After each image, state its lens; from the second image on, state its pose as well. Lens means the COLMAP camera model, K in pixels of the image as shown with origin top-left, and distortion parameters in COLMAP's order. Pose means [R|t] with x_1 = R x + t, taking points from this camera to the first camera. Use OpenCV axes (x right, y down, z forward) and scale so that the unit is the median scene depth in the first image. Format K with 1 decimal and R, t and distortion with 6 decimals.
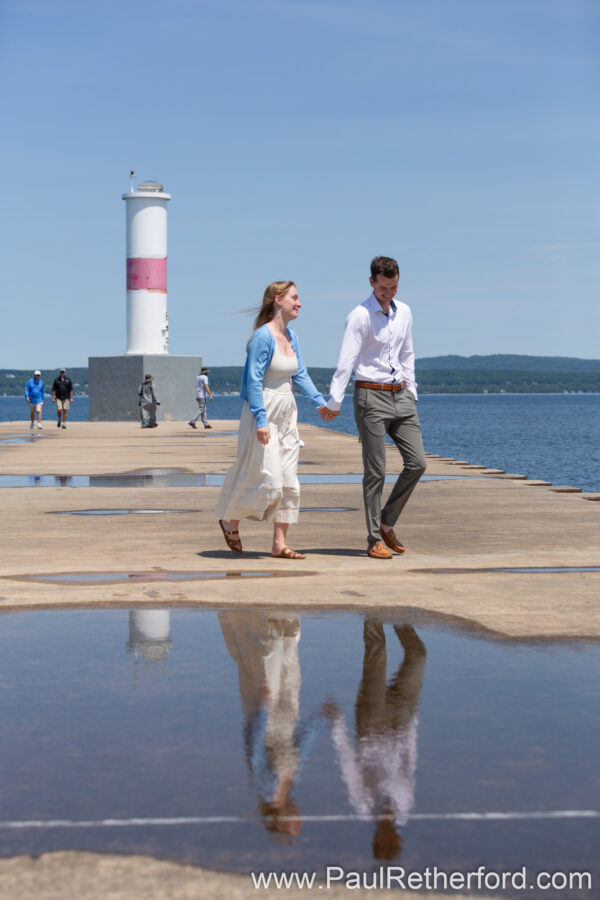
lens RADIAL K [[2084.1, 0, 299.7], [0, 2084.1, 449.7], [0, 0, 1]] dist [0.195024, 0.000000]
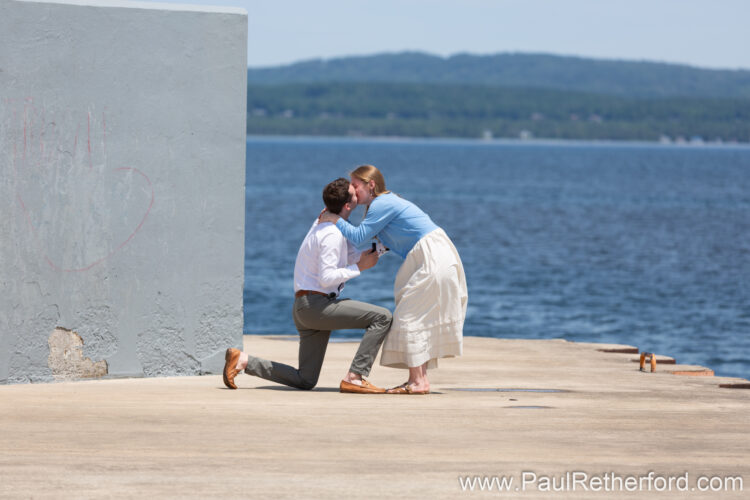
lens RADIAL K [[4114.8, 0, 378.5], [0, 4114.8, 247.5], [0, 0, 1]] dist [-1.409529, 0.000000]
pose [[0.995506, 0.015291, 0.093459, -0.014504], [-0.015540, 0.999877, 0.001936, -0.005370], [-0.093417, -0.003380, 0.995621, 0.137964]]
